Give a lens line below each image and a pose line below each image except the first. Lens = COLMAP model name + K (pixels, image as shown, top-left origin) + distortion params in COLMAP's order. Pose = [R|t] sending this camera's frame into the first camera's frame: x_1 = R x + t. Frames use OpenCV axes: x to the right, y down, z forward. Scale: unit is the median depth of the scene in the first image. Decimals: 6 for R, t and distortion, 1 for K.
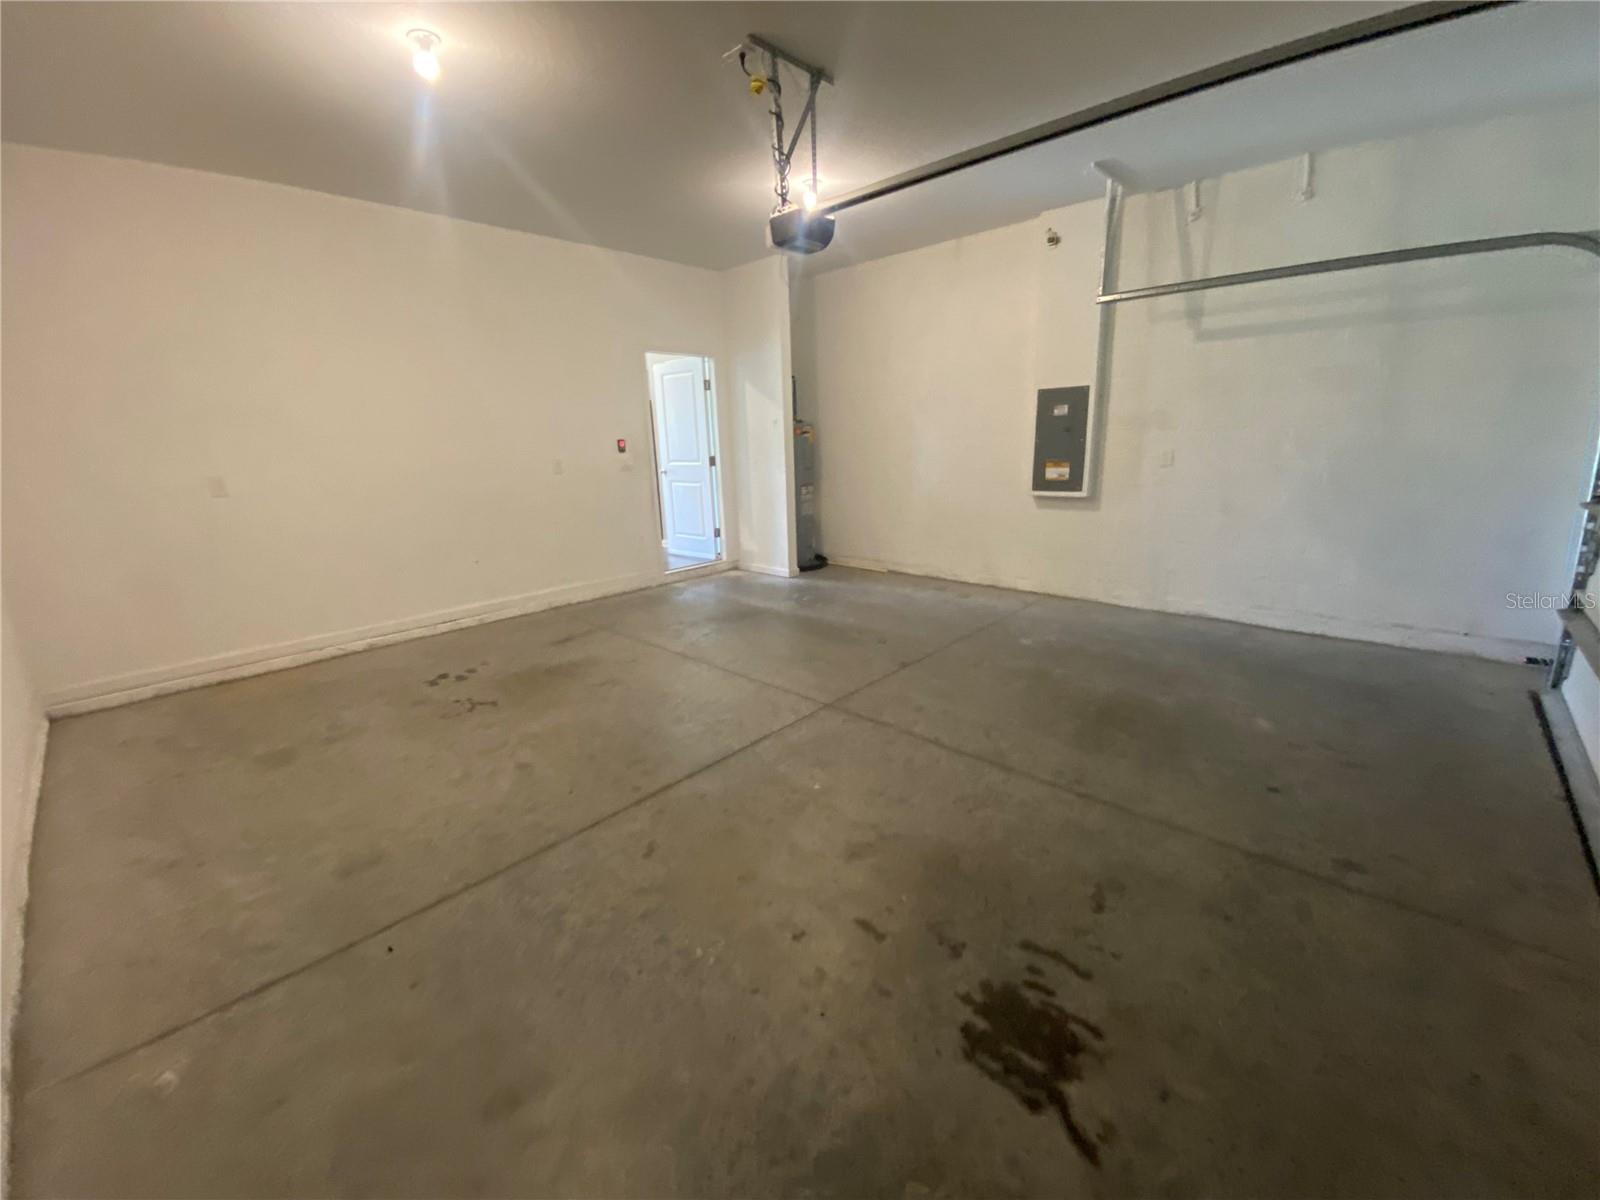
lens RADIAL K [[642.9, 0, 788.2], [0, 642.9, 594.3], [0, 0, 1]] dist [0.027523, -0.021754]
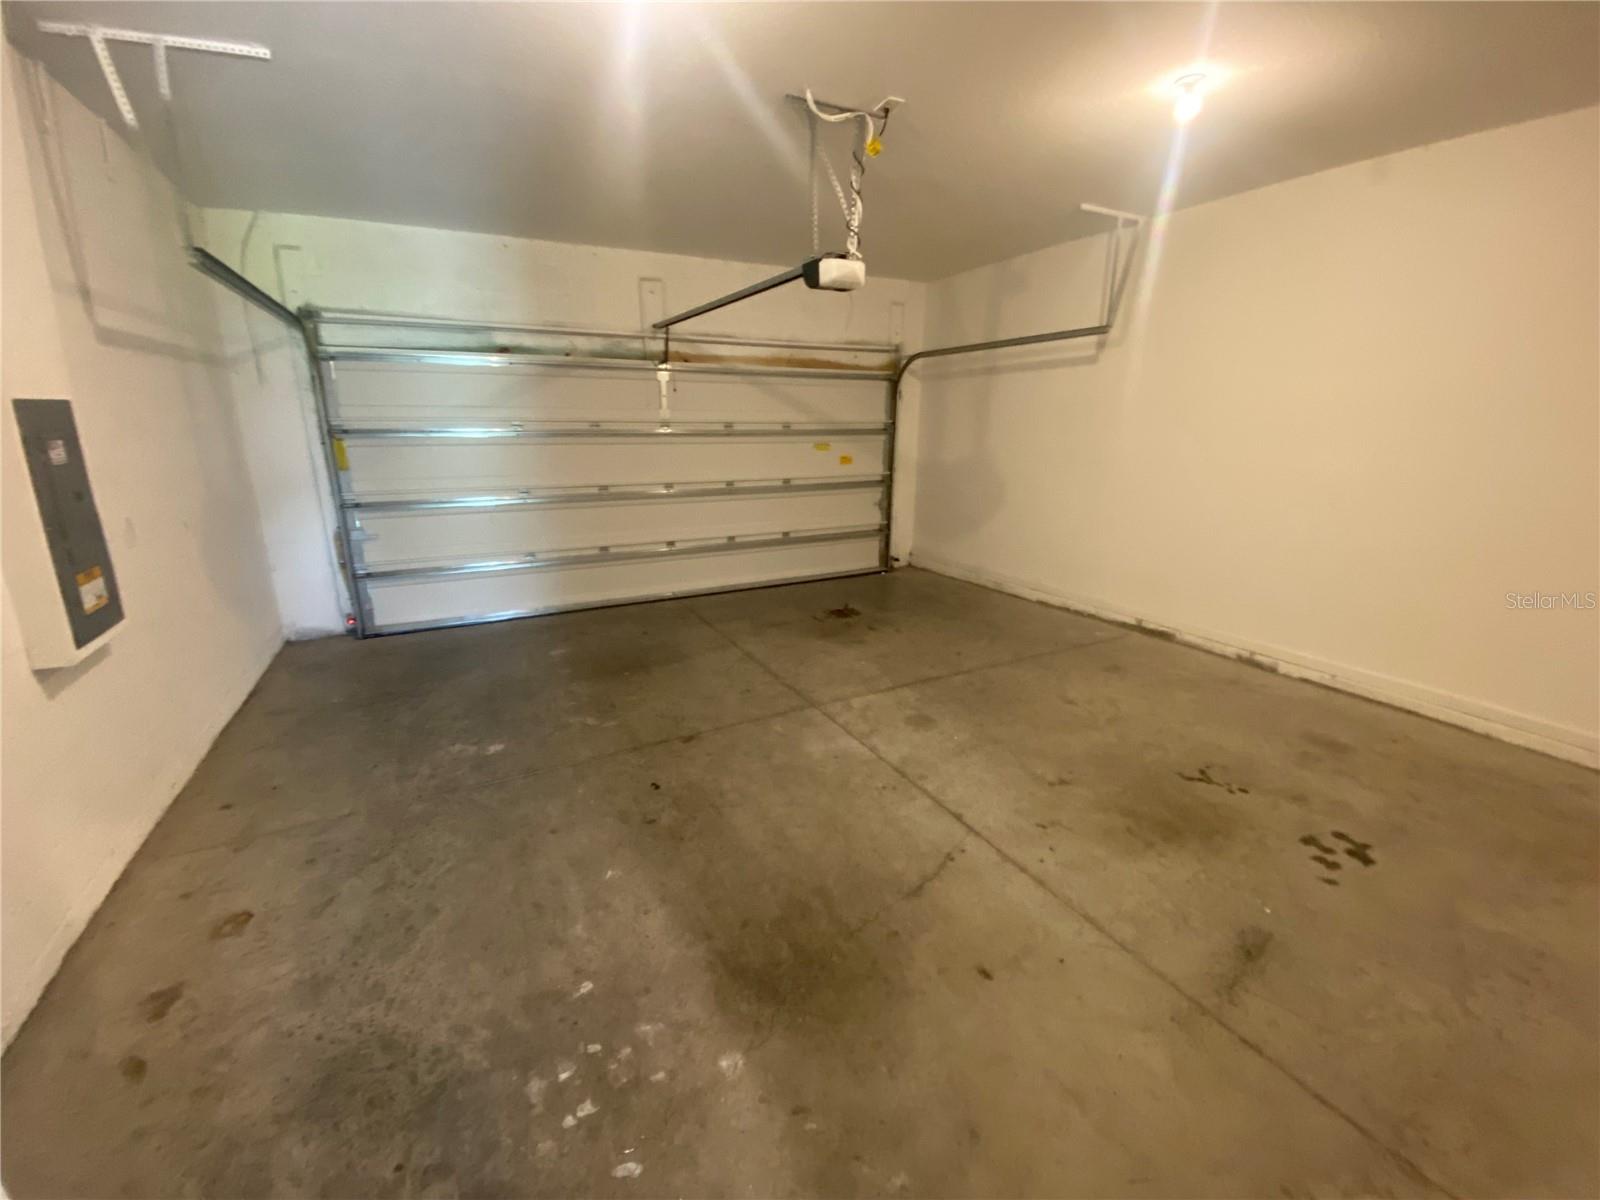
lens RADIAL K [[642.9, 0, 788.2], [0, 642.9, 594.3], [0, 0, 1]] dist [0.027523, -0.021754]
pose [[-0.939299, -0.059967, 0.337818, -0.252593], [0.111068, 0.878444, 0.464758, -0.508830], [-0.324624, 0.474068, -0.818461, 1.817846]]
